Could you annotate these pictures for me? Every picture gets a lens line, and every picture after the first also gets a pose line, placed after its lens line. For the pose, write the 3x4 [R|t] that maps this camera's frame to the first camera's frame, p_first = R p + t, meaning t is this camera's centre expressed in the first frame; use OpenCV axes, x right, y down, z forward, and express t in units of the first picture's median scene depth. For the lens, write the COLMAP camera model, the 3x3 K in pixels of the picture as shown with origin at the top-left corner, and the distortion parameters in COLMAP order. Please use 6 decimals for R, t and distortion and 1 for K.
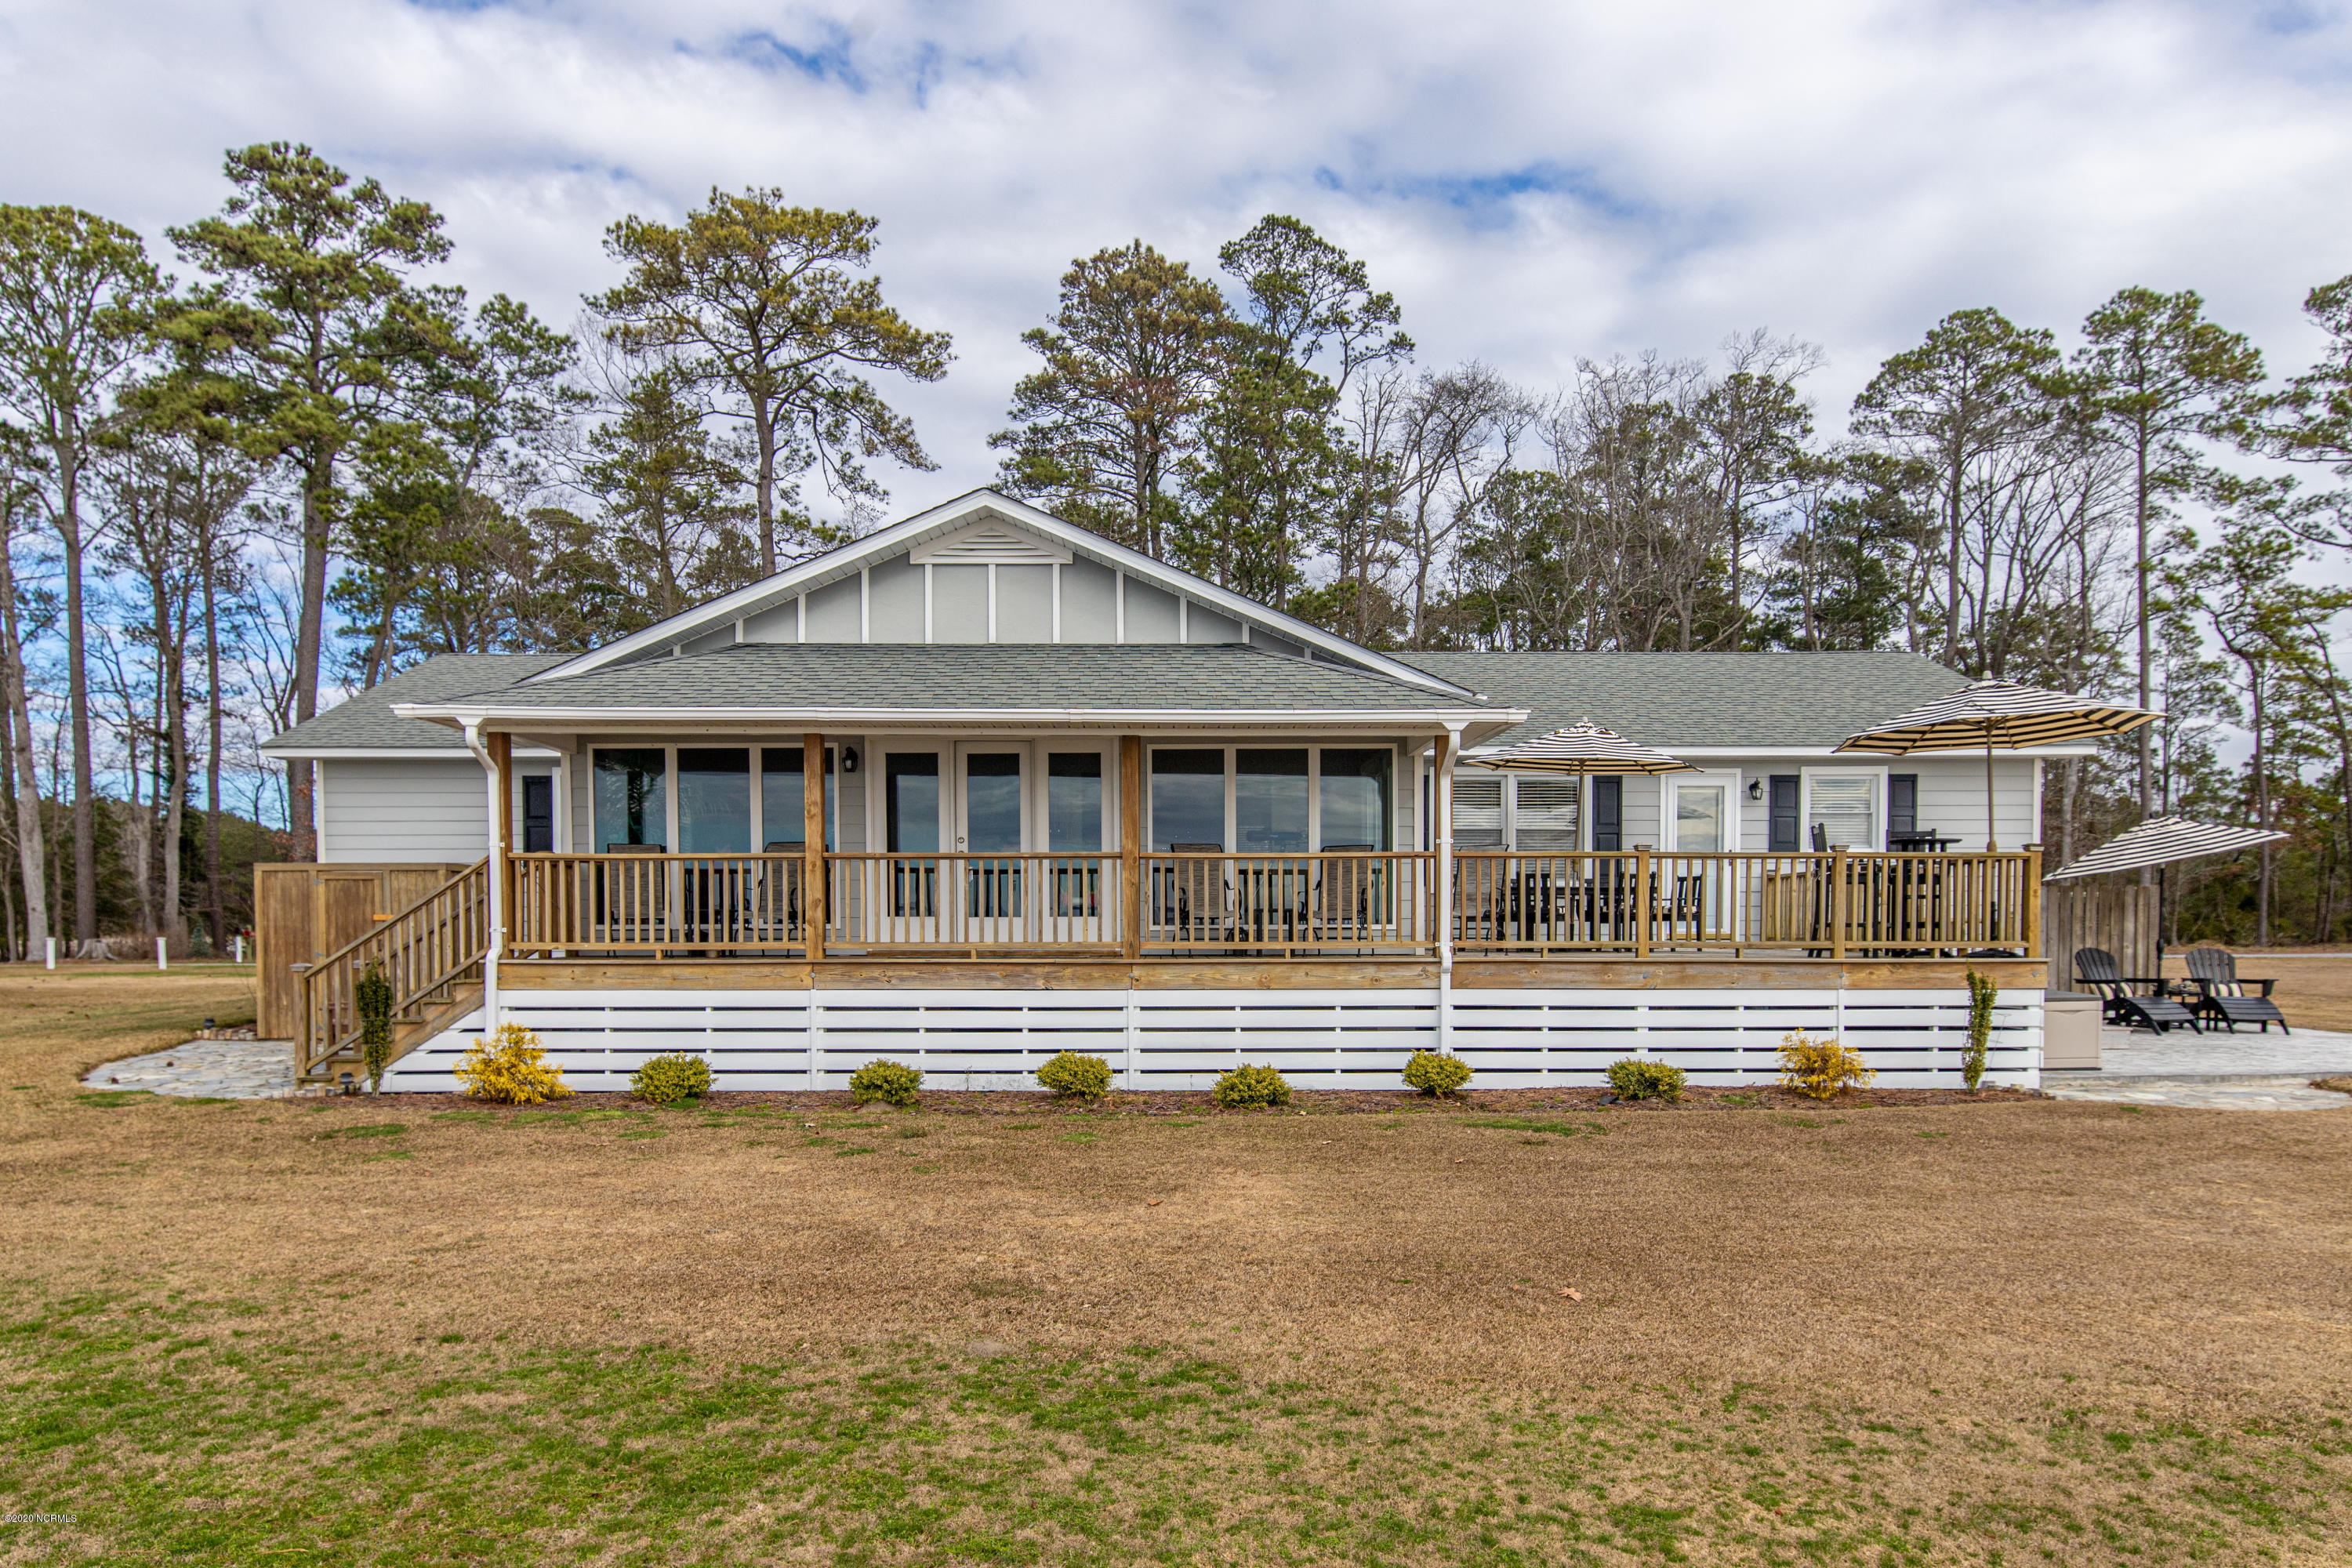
lens RADIAL K [[1475.9, 0, 1177.4], [0, 1475.9, 962.6], [0, 0, 1]] dist [0.022920, -0.033902]
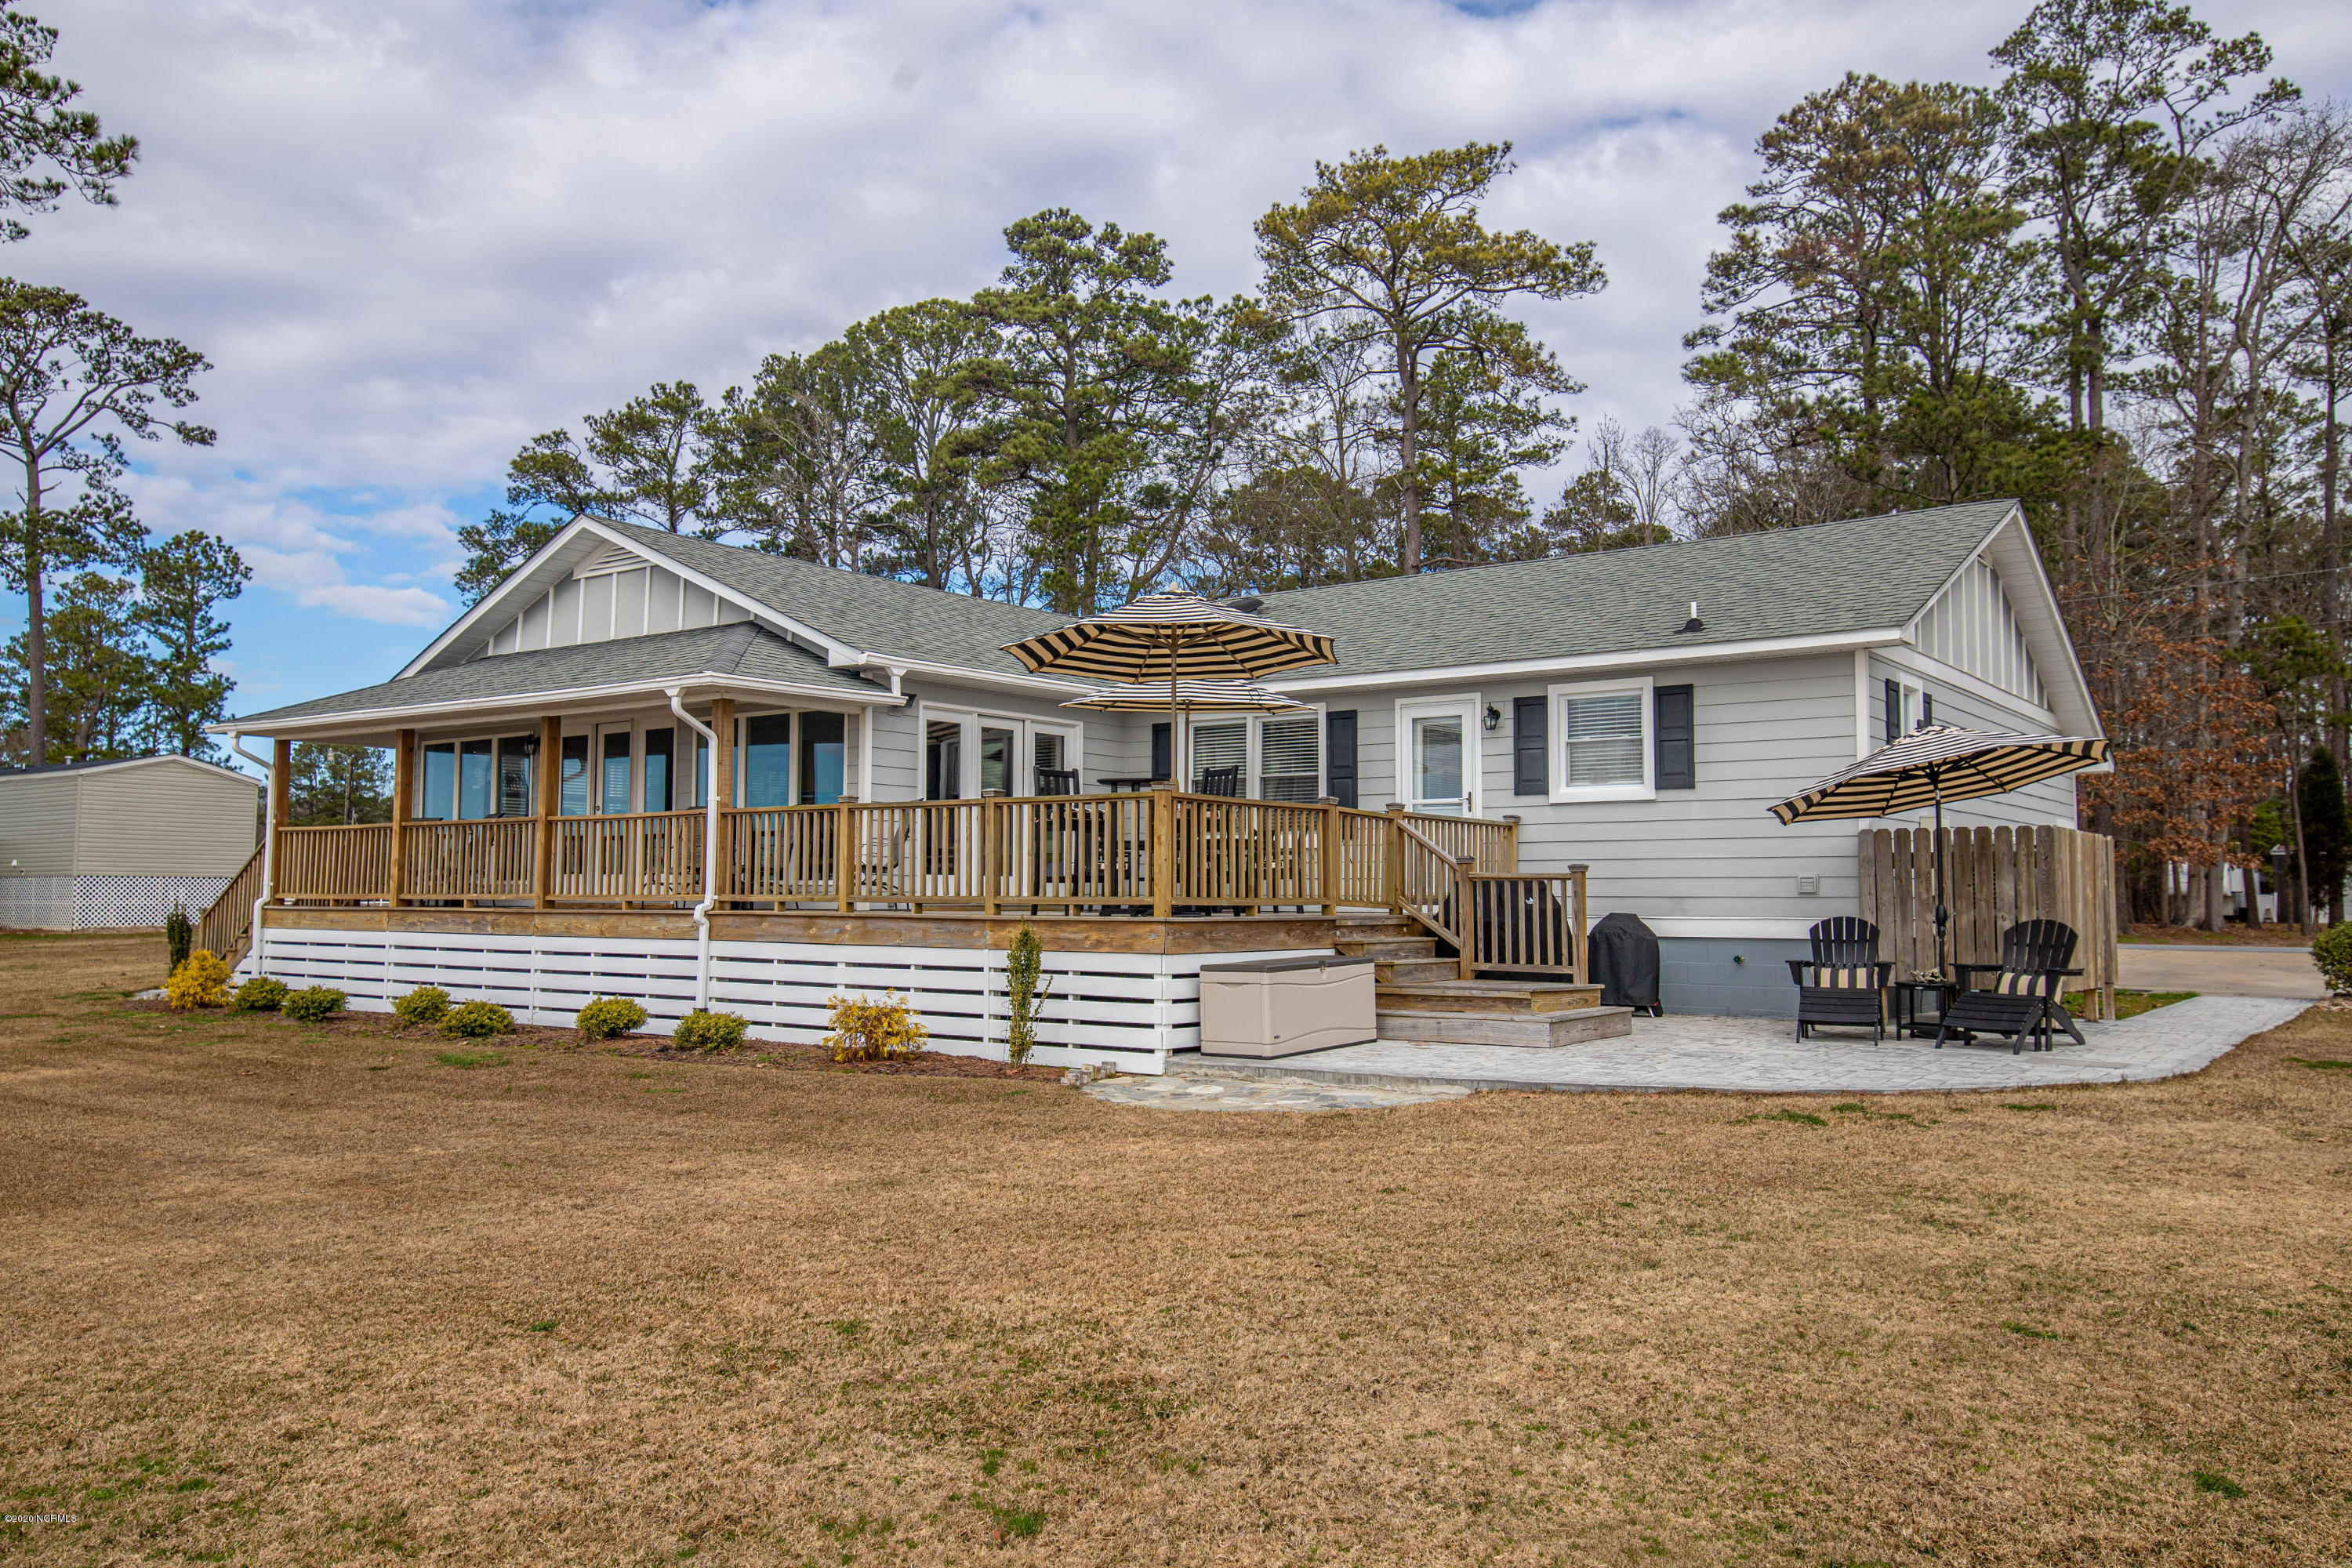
lens RADIAL K [[1708.9, 0, 1176.0], [0, 1708.9, 784.0], [0, 0, 1]] dist [0.002979, 0.009383]
pose [[0.794484, -0.036225, -0.606204, 0.812936], [-0.022465, 0.995783, -0.088948, 0.005458], [0.606870, 0.084286, 0.790319, 0.164858]]
